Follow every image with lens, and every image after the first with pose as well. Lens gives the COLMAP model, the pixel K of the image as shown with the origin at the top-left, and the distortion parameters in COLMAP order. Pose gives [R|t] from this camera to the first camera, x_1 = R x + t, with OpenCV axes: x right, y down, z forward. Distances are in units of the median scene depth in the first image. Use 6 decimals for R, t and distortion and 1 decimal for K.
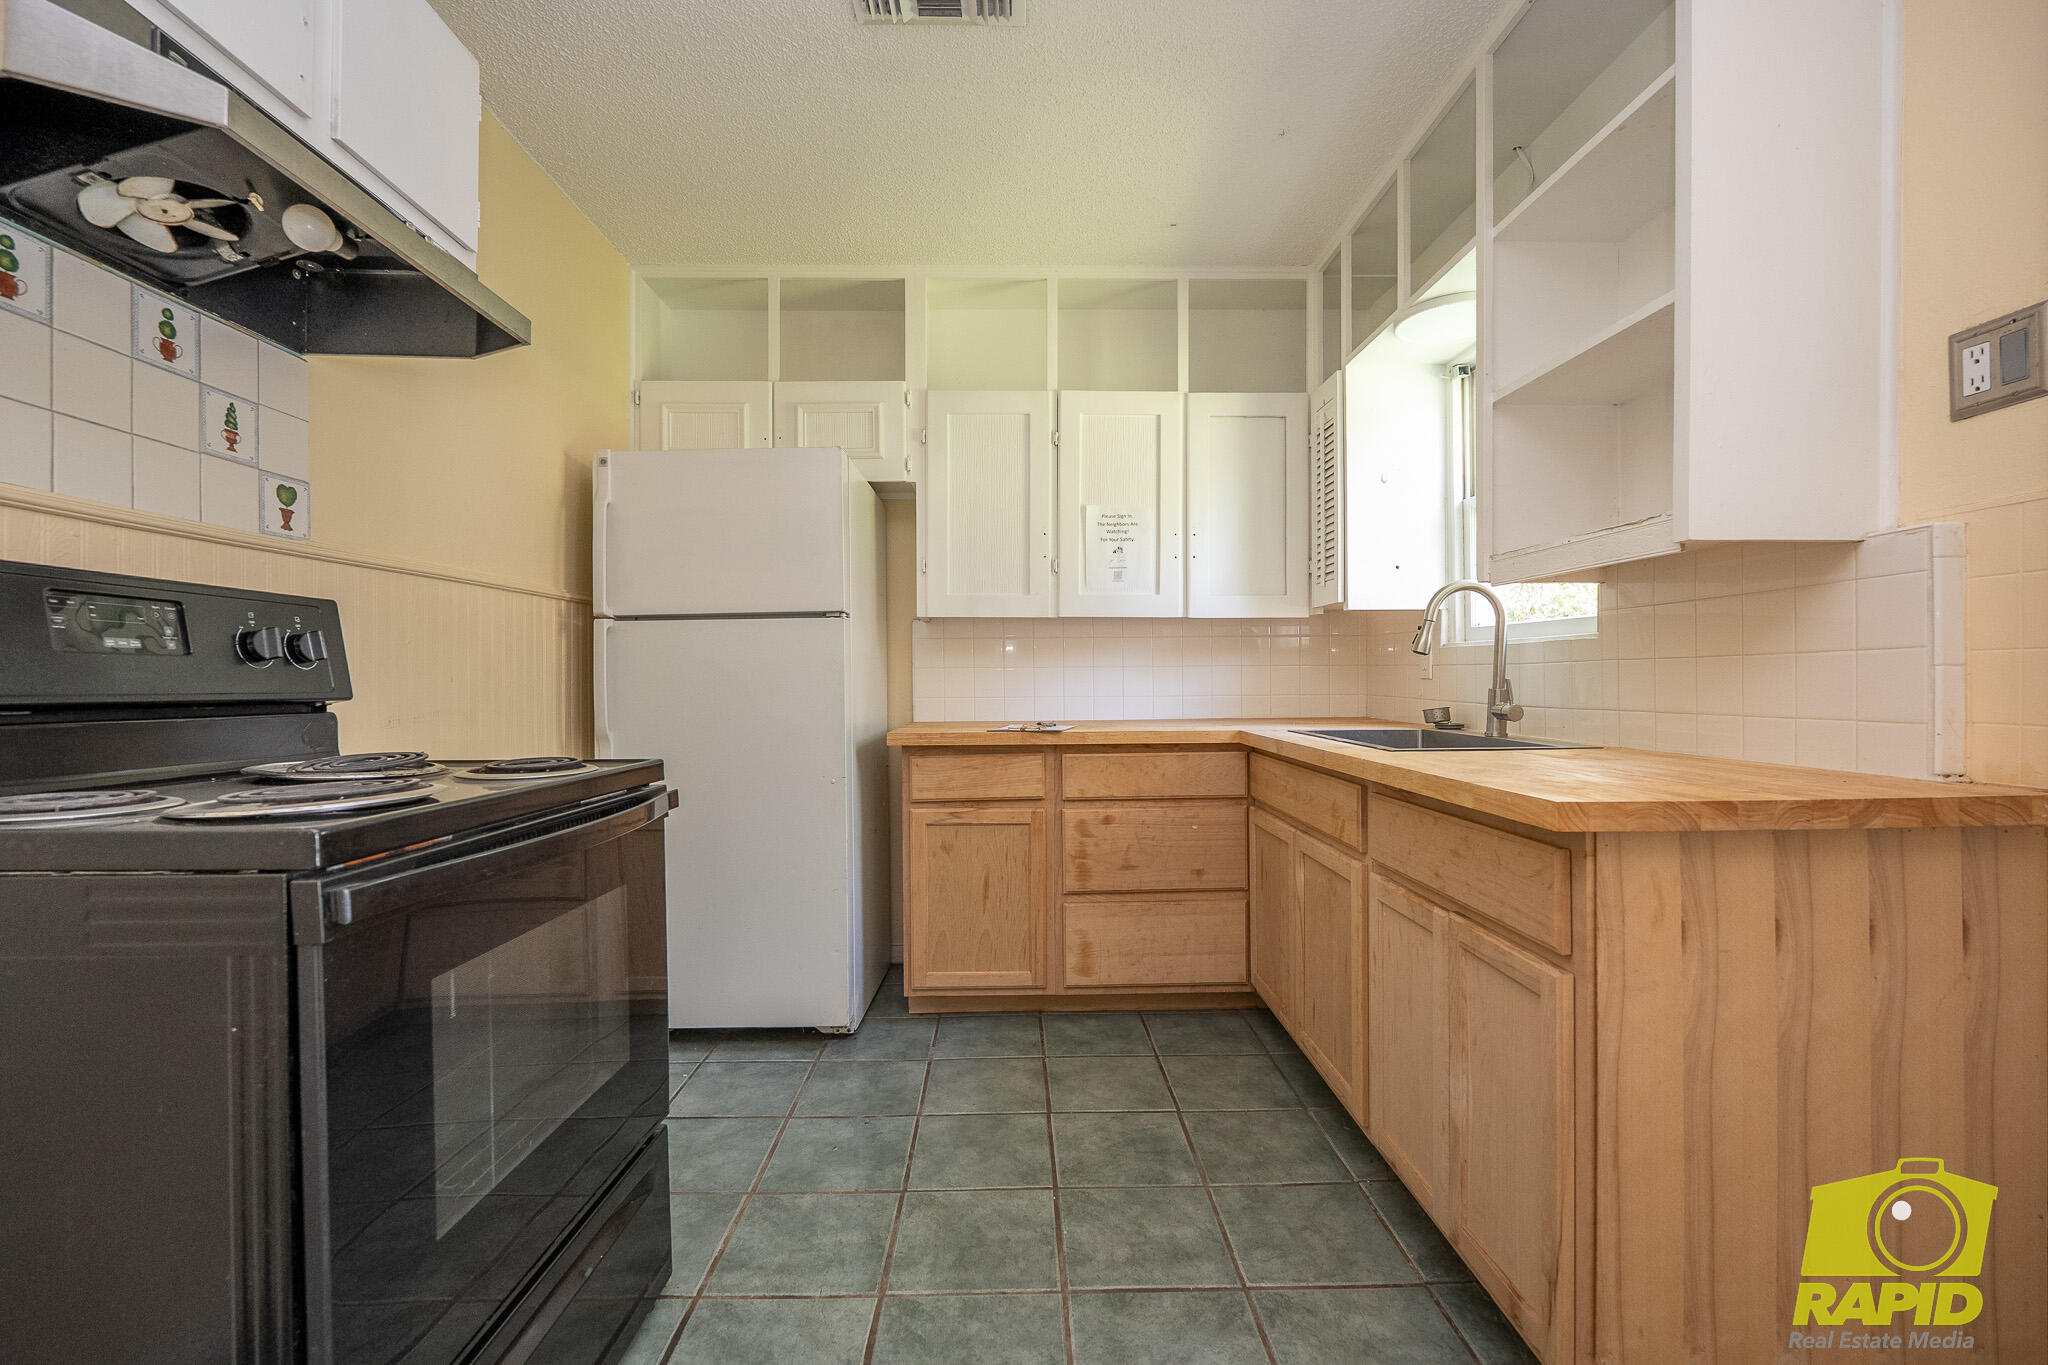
lens RADIAL K [[895.2, 0, 1023.8], [0, 895.2, 684.7], [0, 0, 1]] dist [-0.013663, 0.004568]
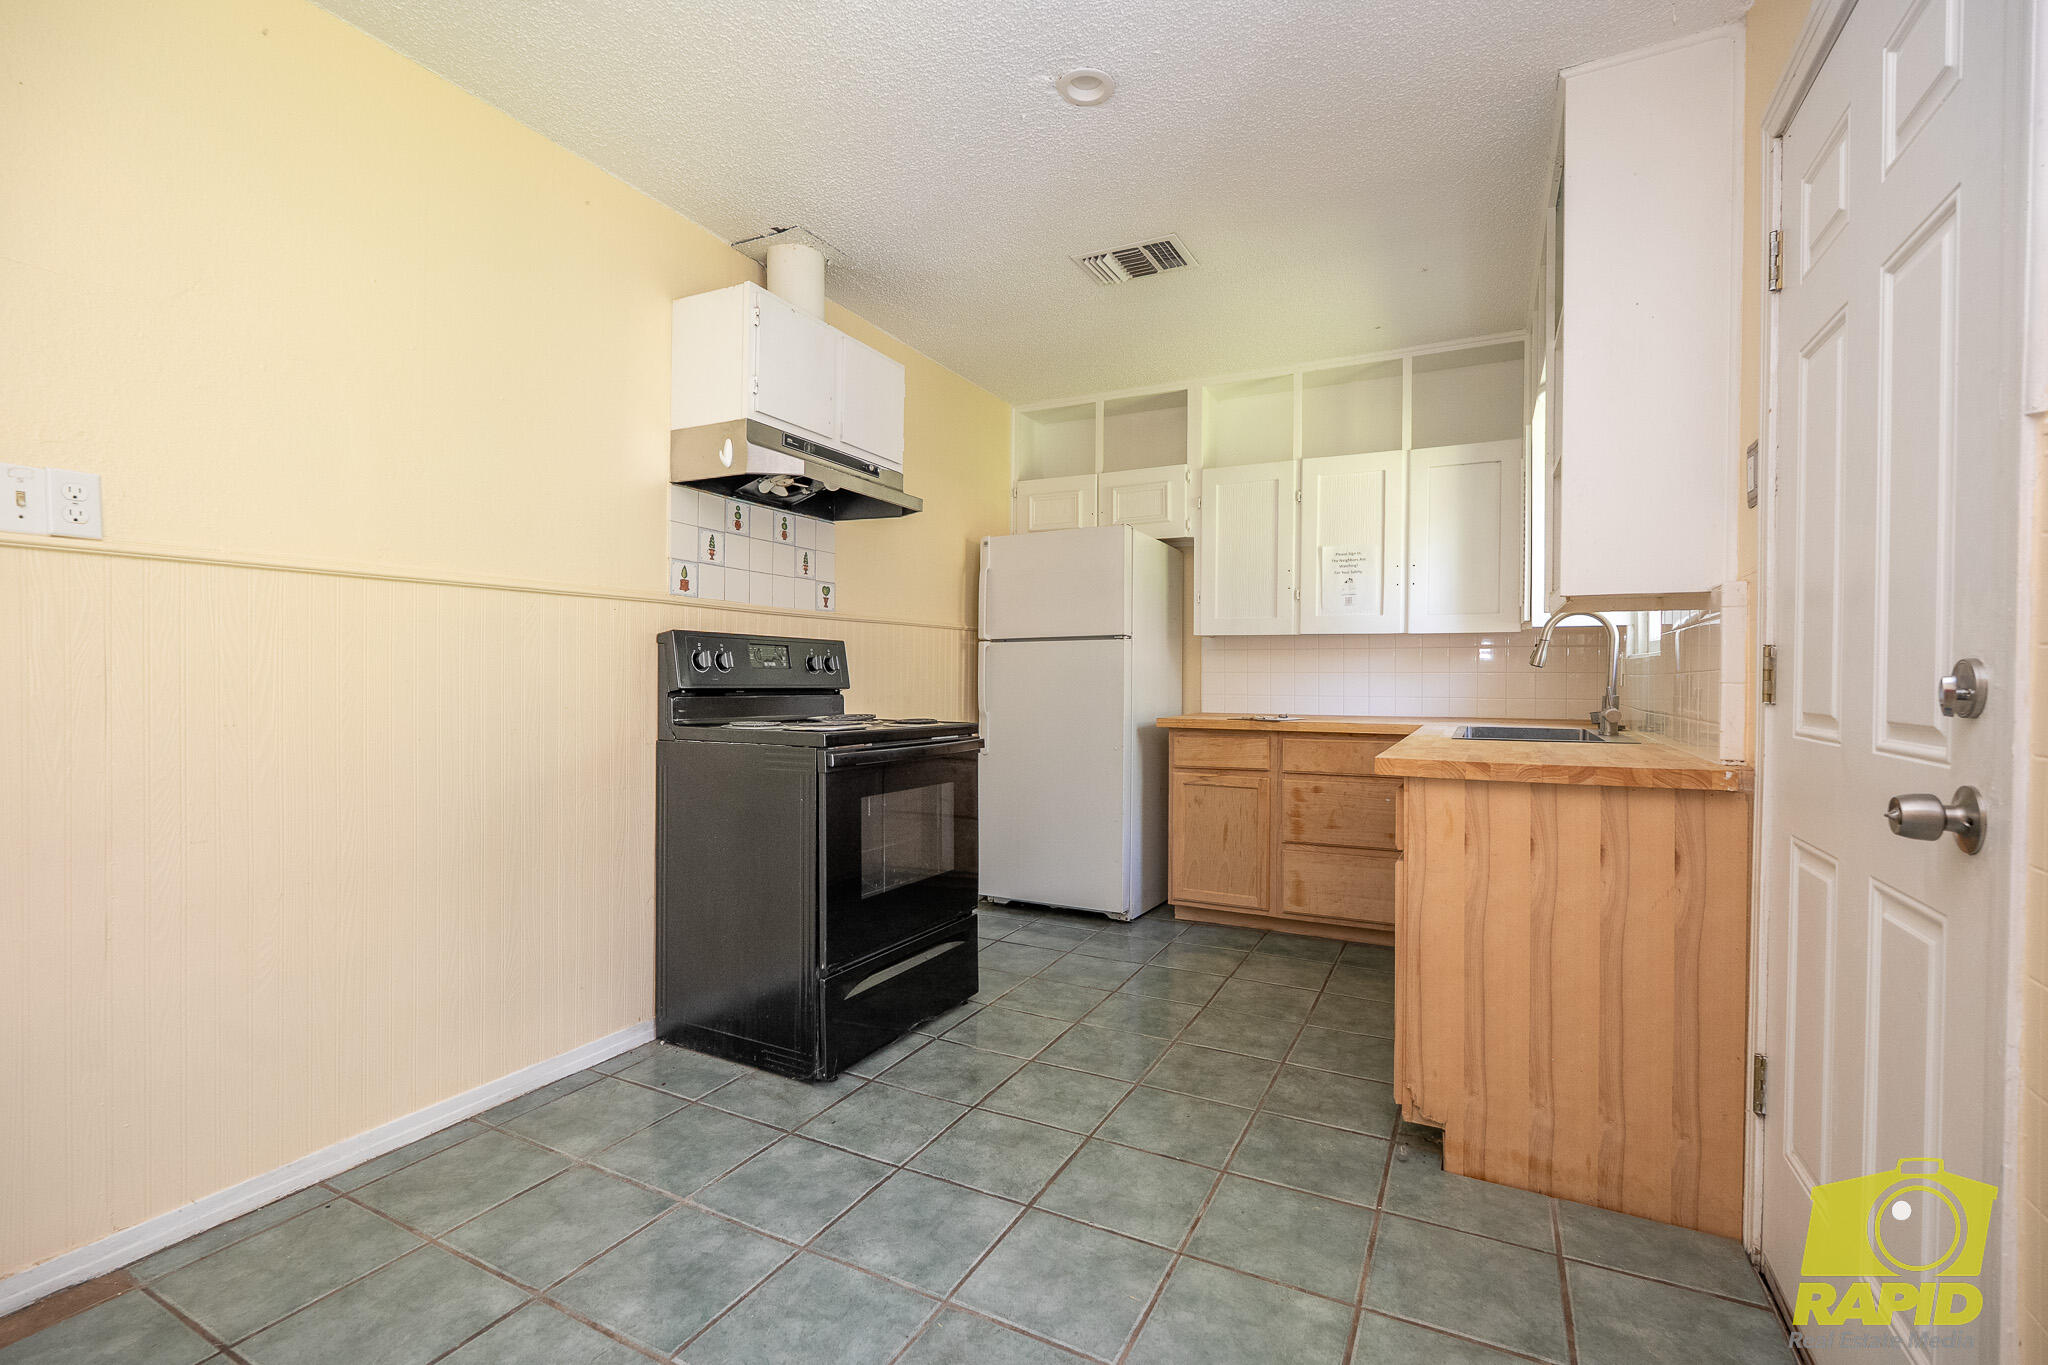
lens RADIAL K [[895.2, 0, 1023.8], [0, 895.2, 684.7], [0, 0, 1]] dist [-0.013663, 0.004568]
pose [[0.880882, 0.014663, -0.473109, 0.352146], [-0.013056, 0.999892, 0.006680, -0.006874], [0.473156, 0.000293, 0.880979, -0.385611]]
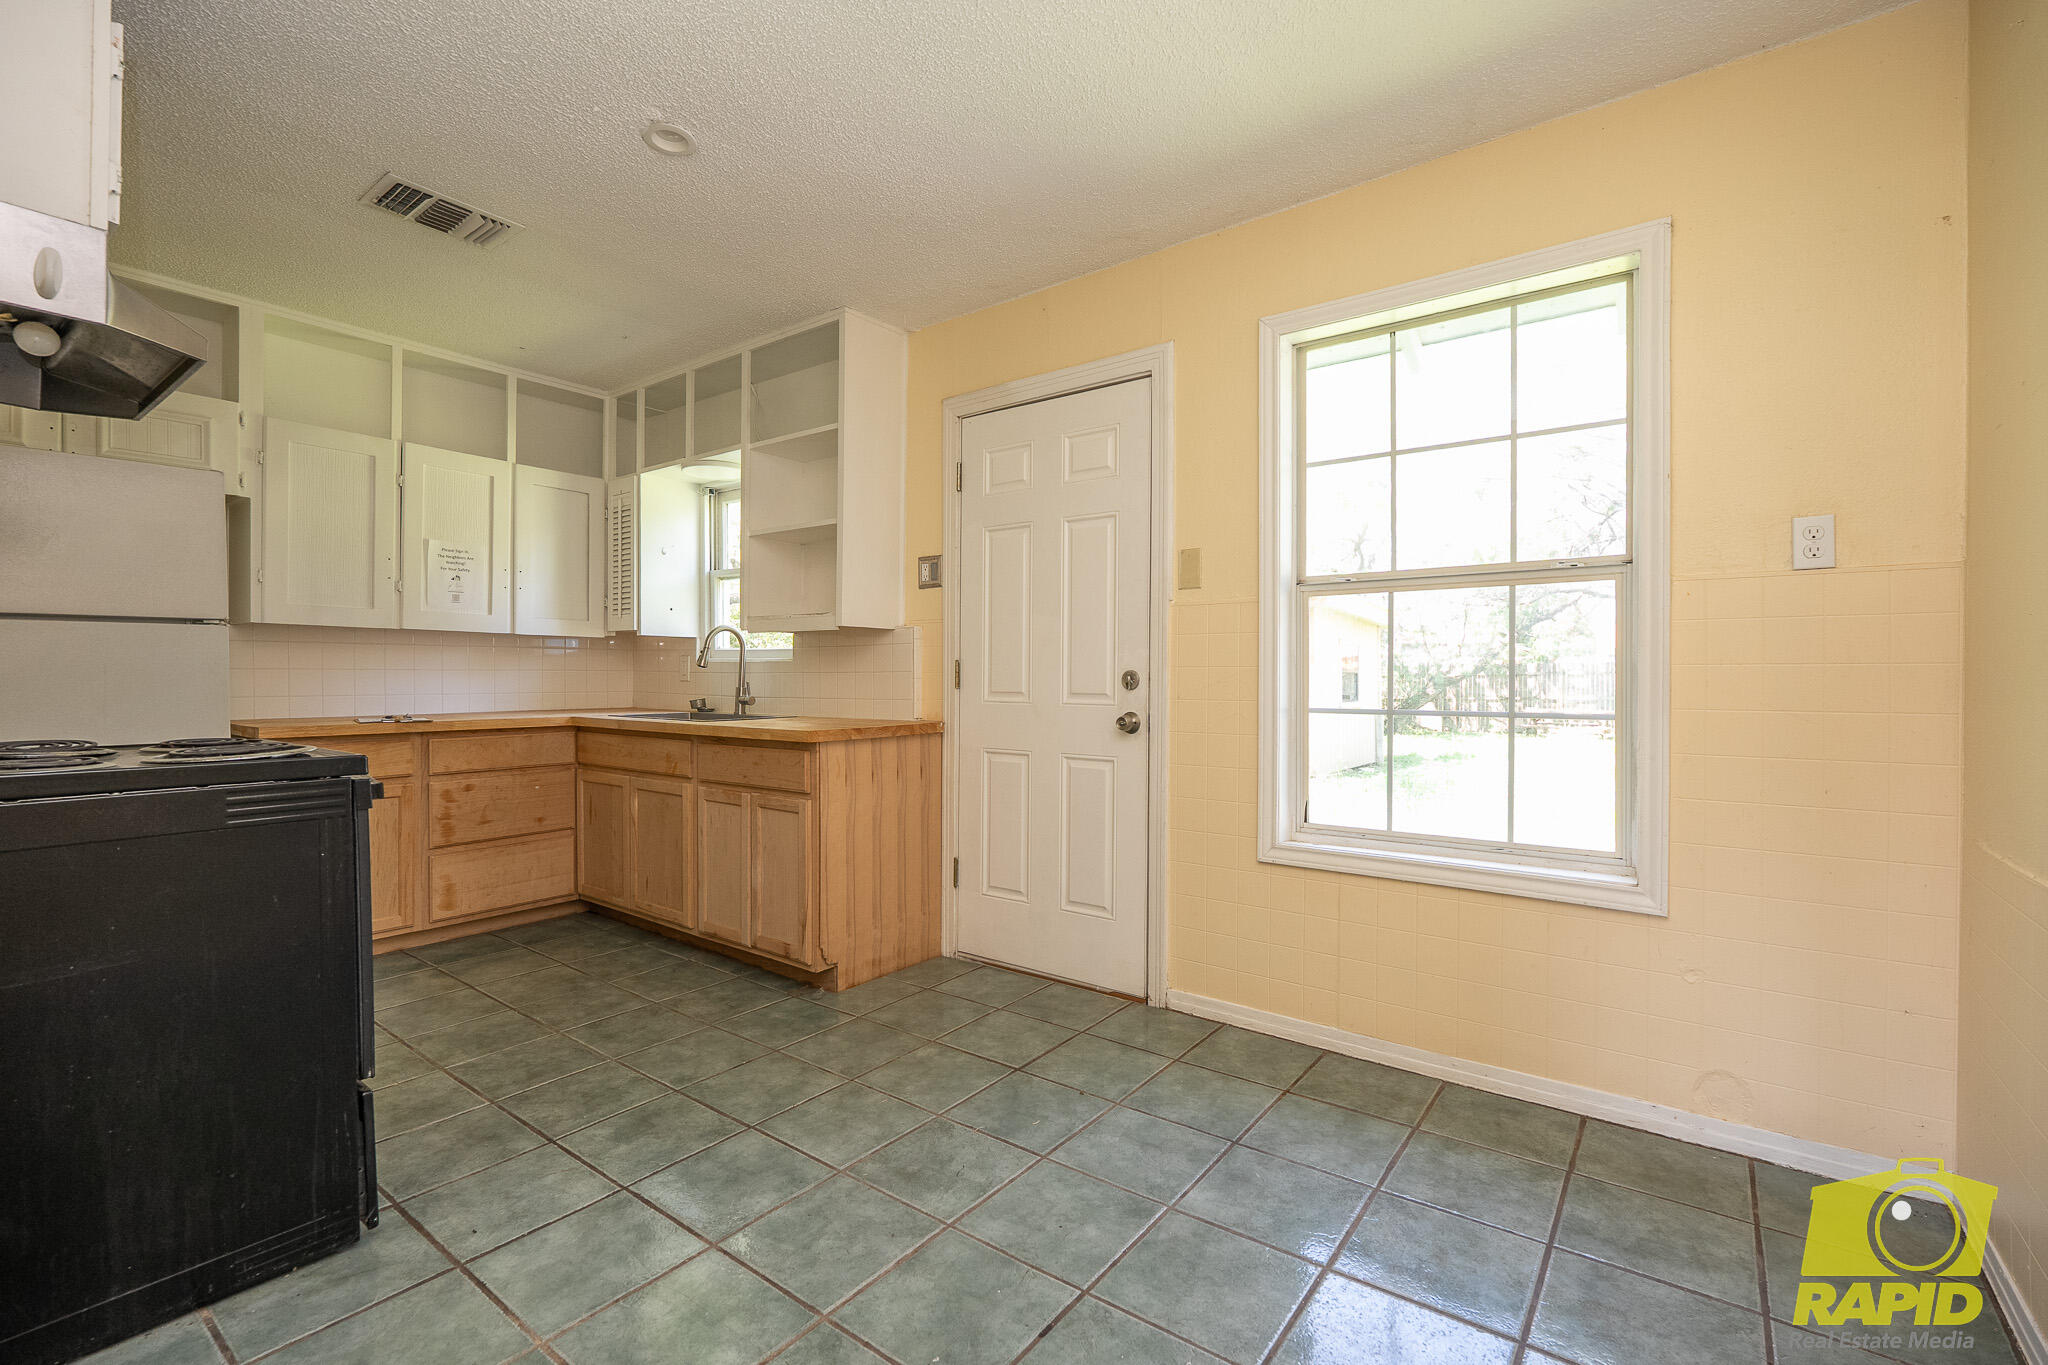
lens RADIAL K [[895.2, 0, 1023.8], [0, 895.2, 684.7], [0, 0, 1]] dist [-0.013663, 0.004568]
pose [[0.614725, 0.000326, 0.788741, -0.459930], [-0.001153, 0.999999, 0.000486, -0.001670], [-0.788740, -0.001208, 0.614725, -0.469999]]
